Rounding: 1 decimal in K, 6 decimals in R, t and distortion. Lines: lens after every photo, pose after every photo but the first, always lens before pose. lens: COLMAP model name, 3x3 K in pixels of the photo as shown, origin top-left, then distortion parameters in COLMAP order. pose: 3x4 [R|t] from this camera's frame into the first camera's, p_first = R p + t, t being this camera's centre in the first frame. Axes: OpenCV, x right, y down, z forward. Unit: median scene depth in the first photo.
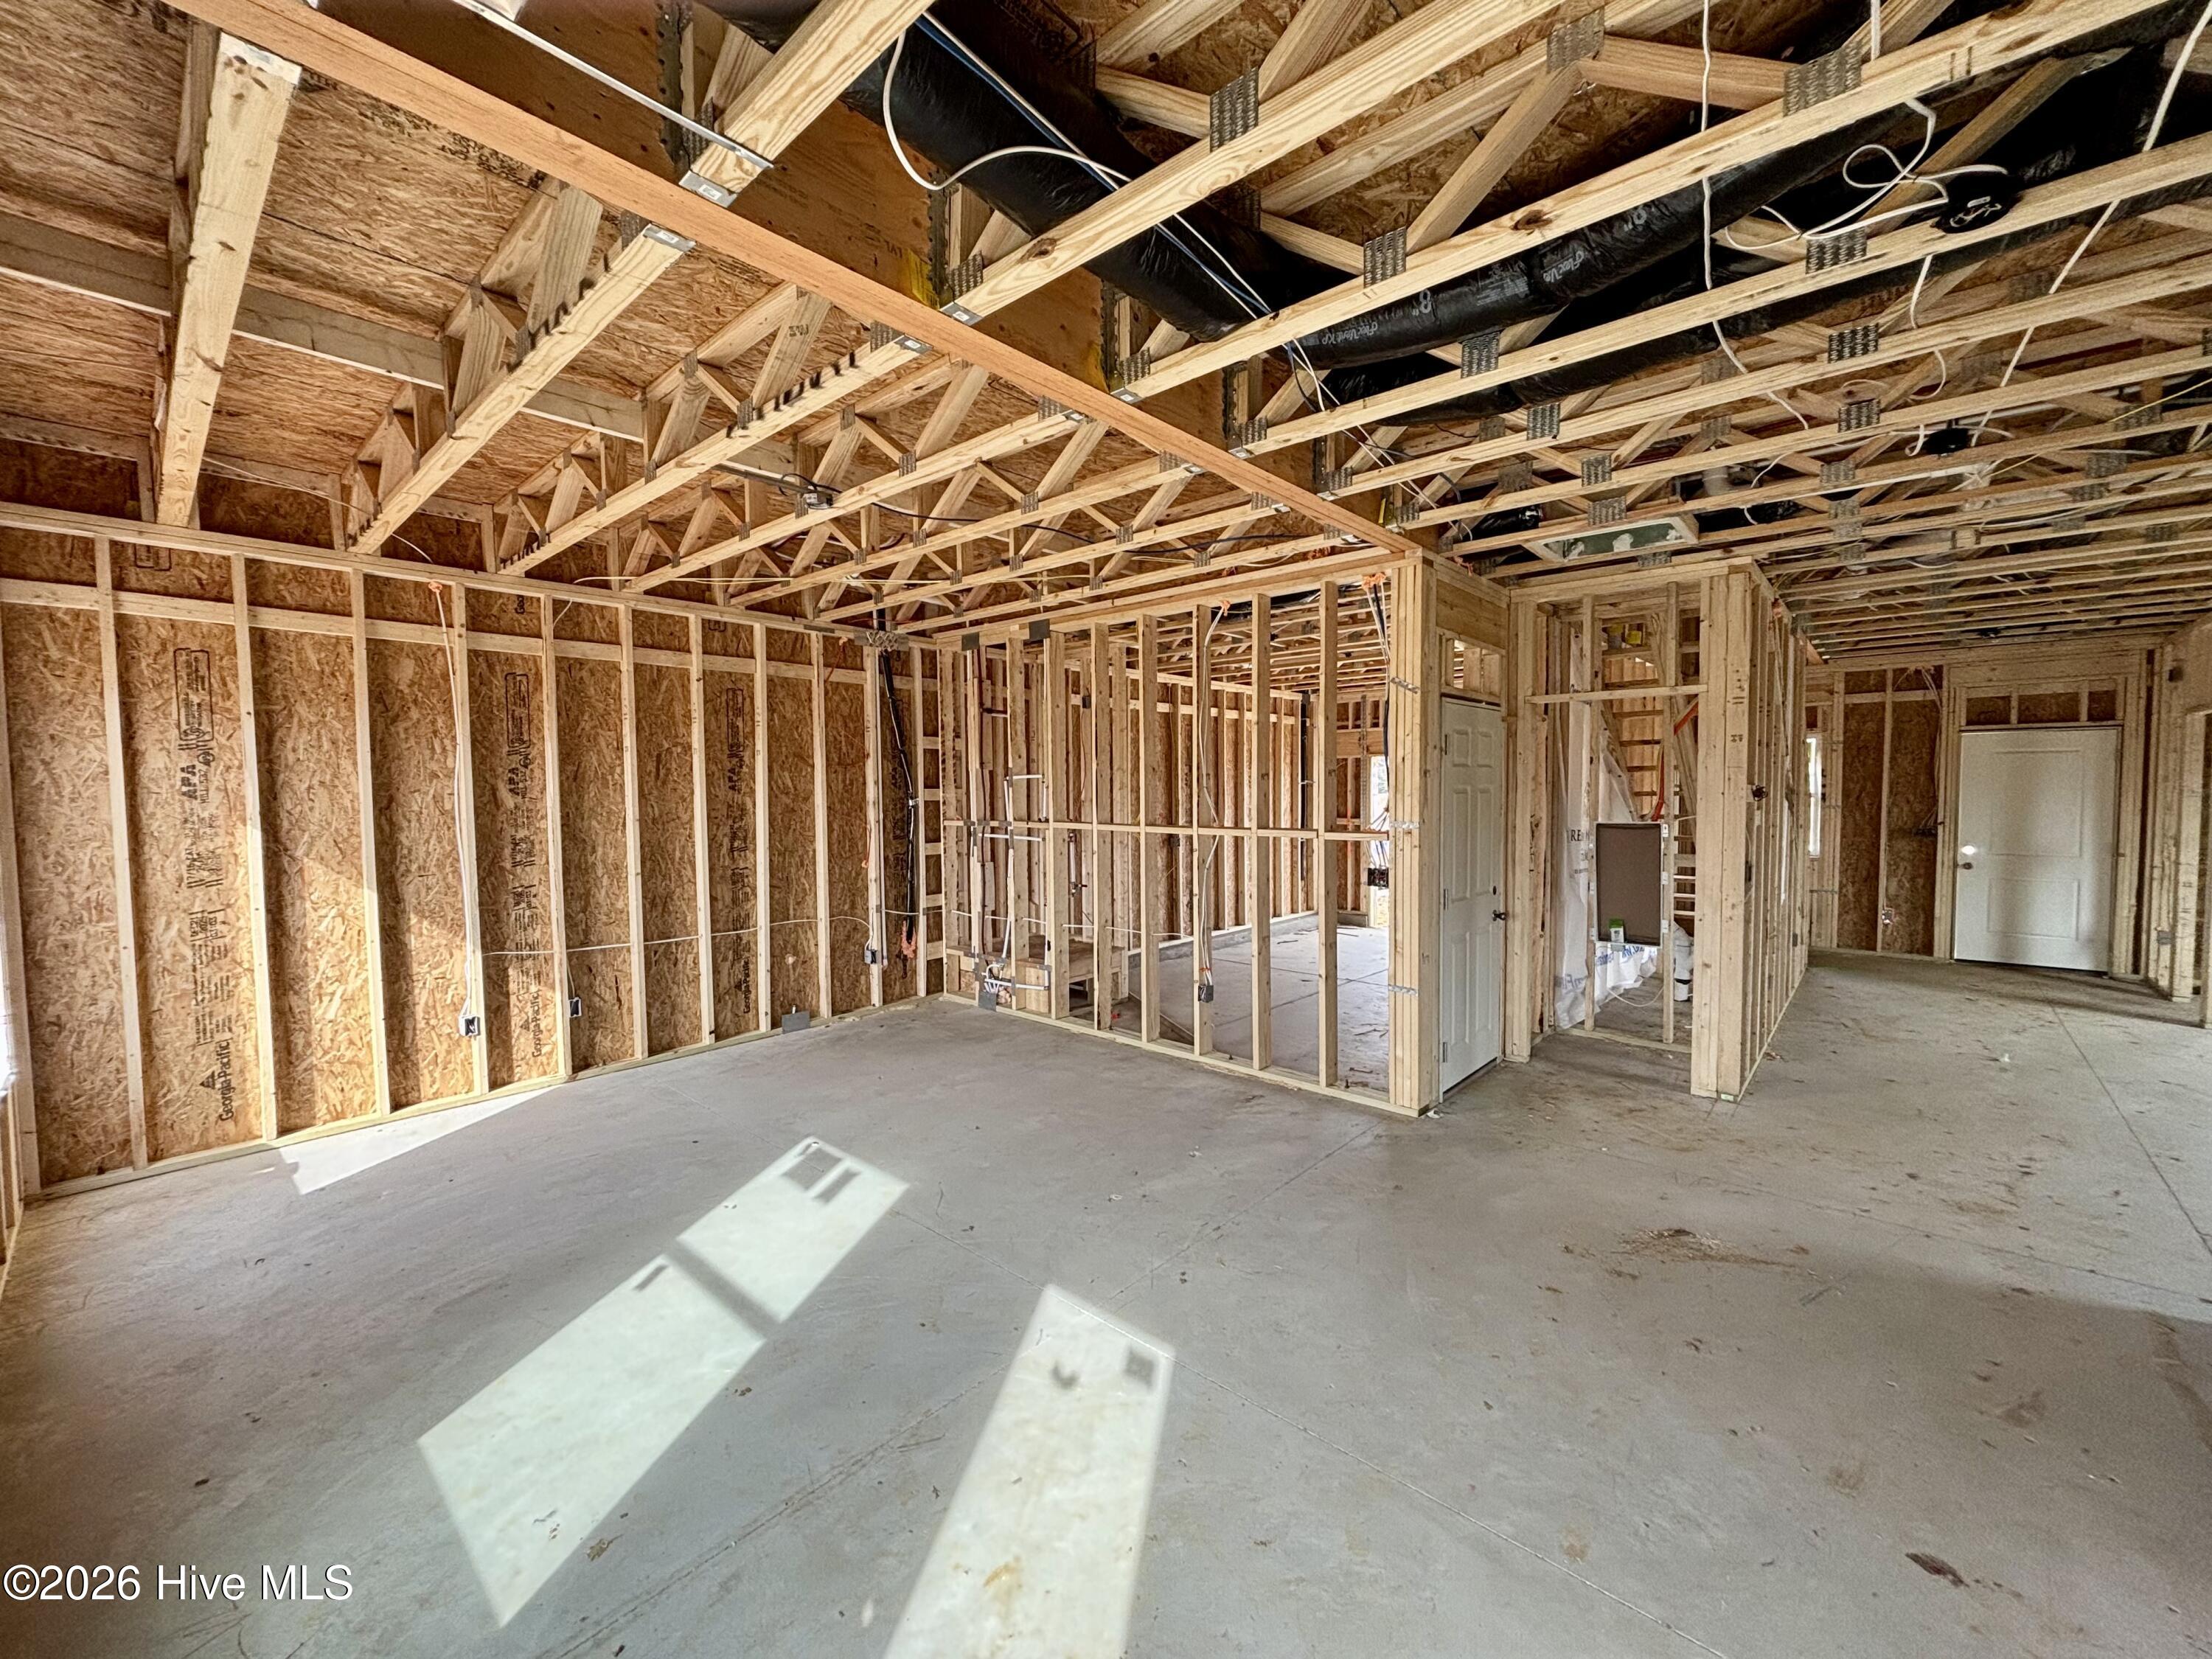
lens RADIAL K [[889.1, 0, 1098.7], [0, 889.1, 827.9], [0, 0, 1]] dist [0.000570, 0.000416]
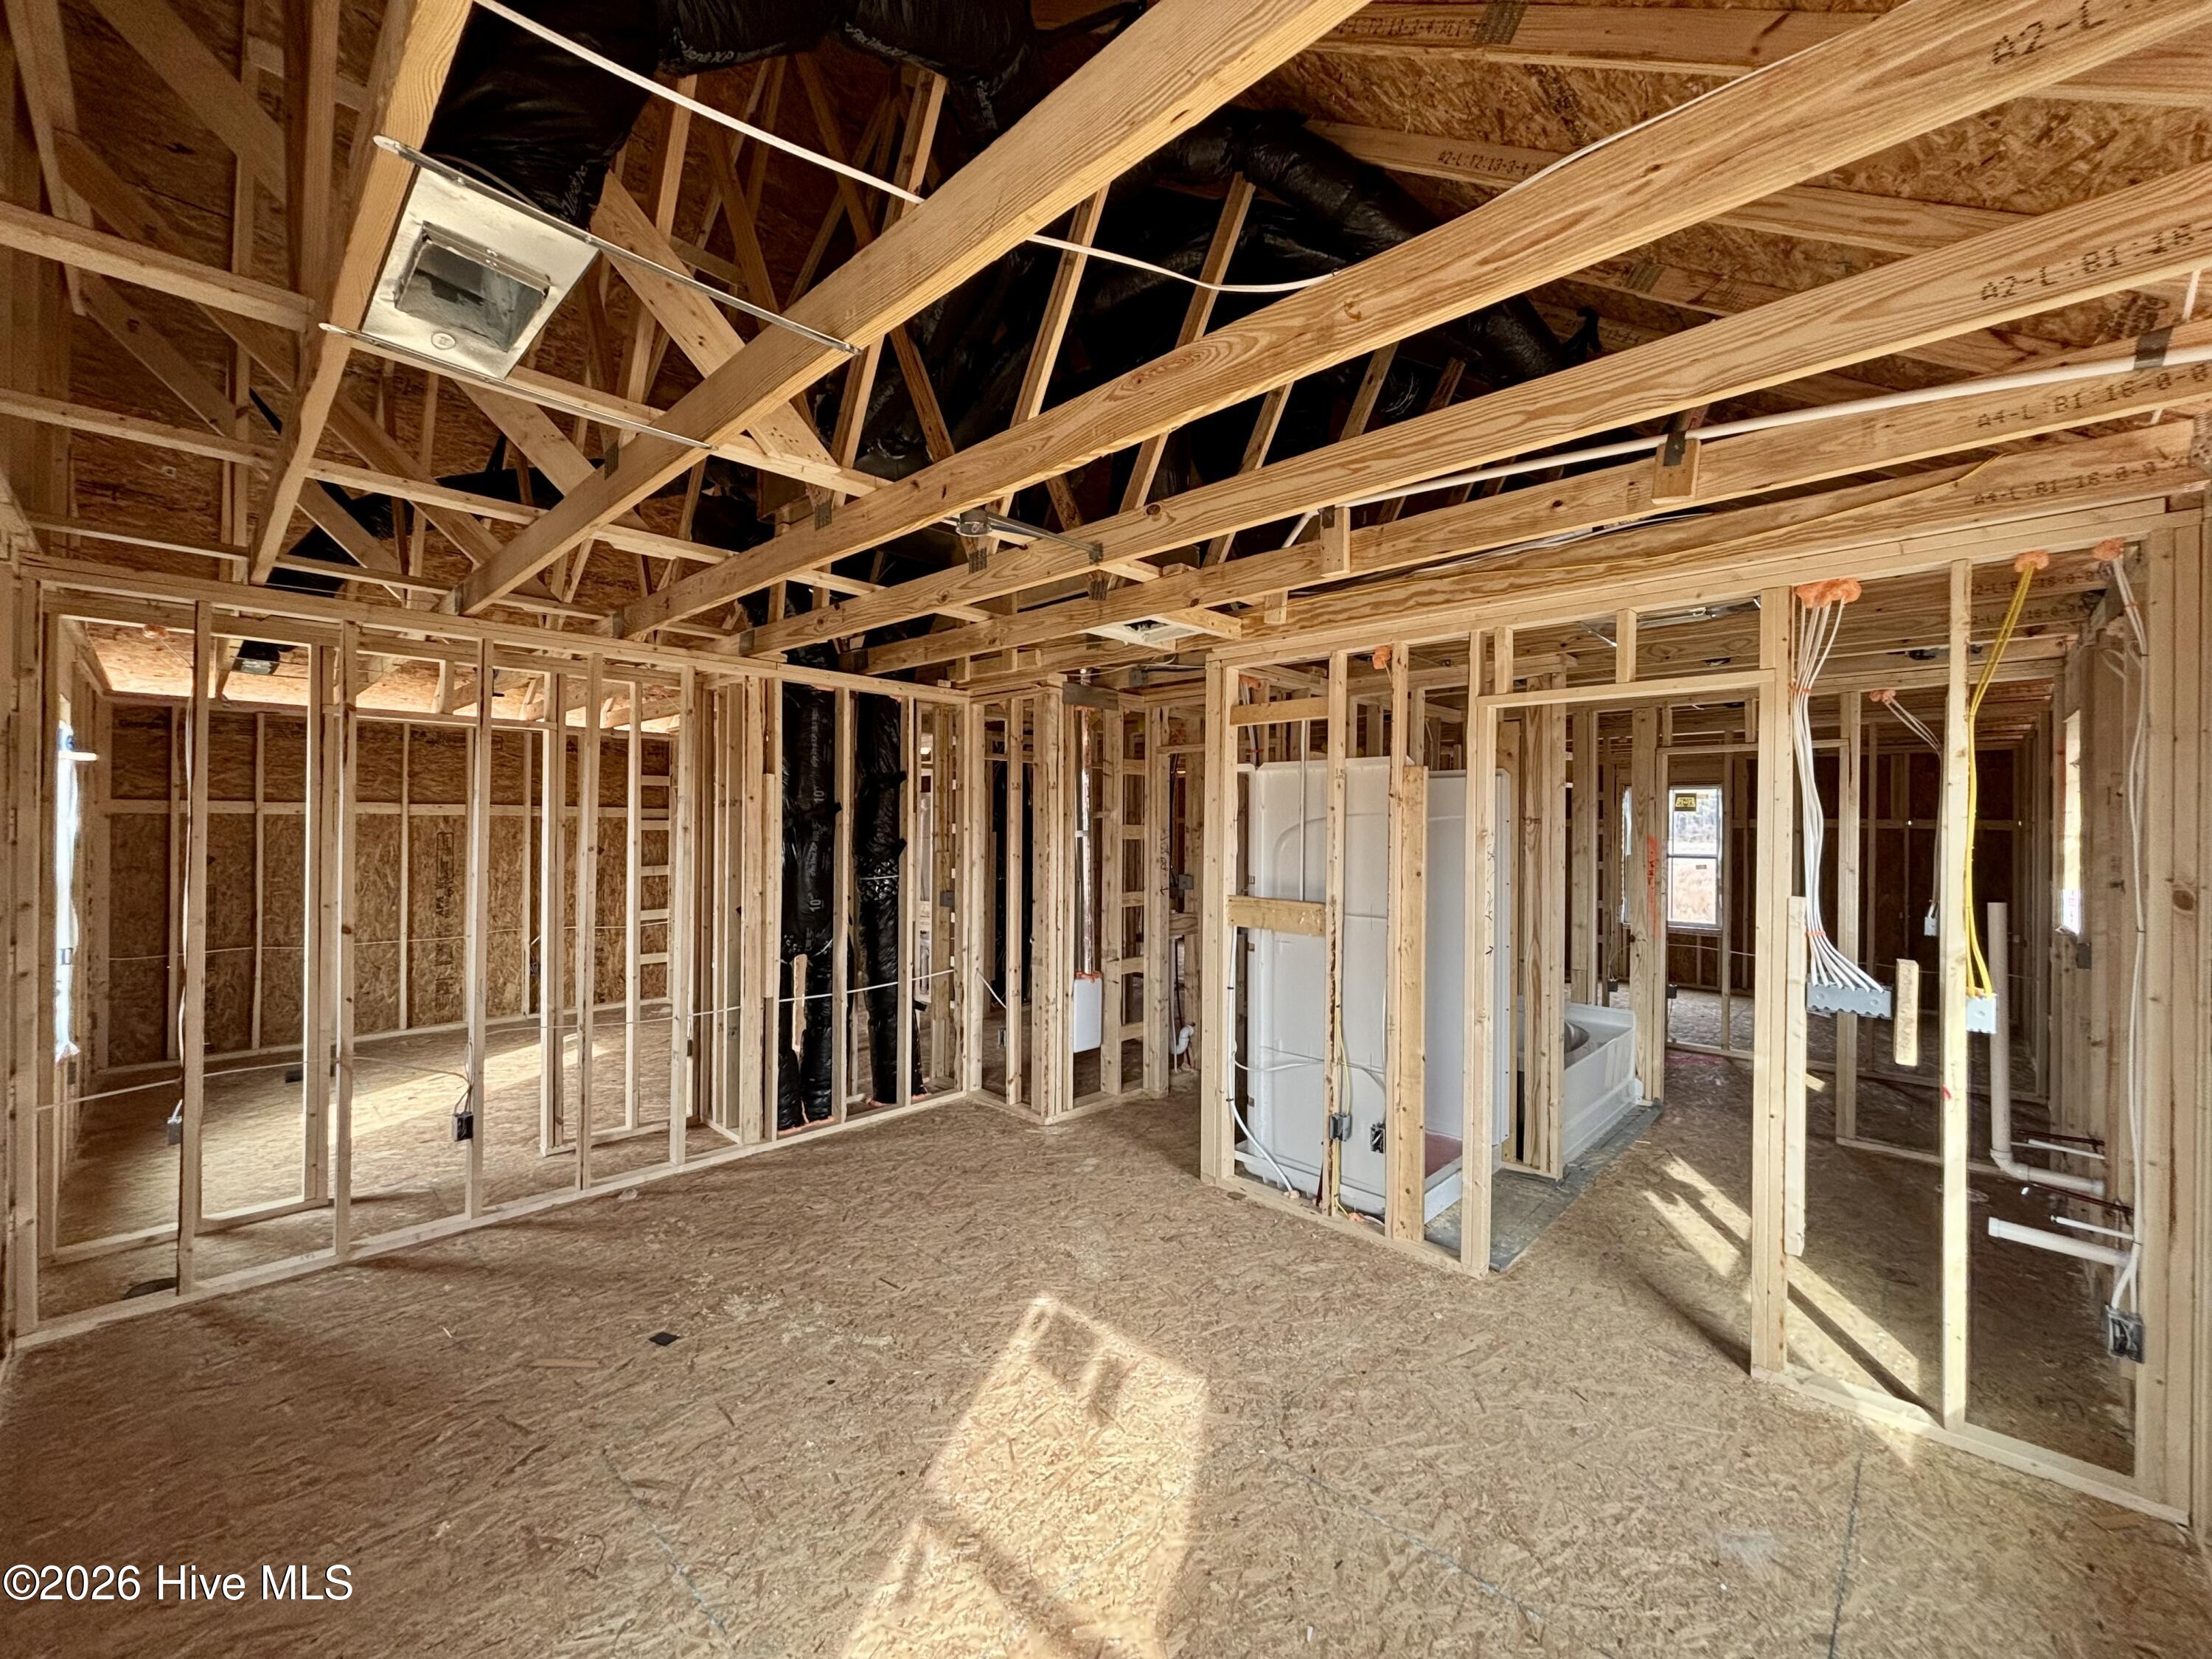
lens RADIAL K [[881.1, 0, 1110.5], [0, 881.1, 823.2], [0, 0, 1]] dist [0.002366, 0.000504]
pose [[0.999558, 0.021532, -0.020510, -0.311985], [-0.022755, 0.997853, -0.061414, -0.009444], [0.019144, 0.061853, 0.997902, 0.275875]]
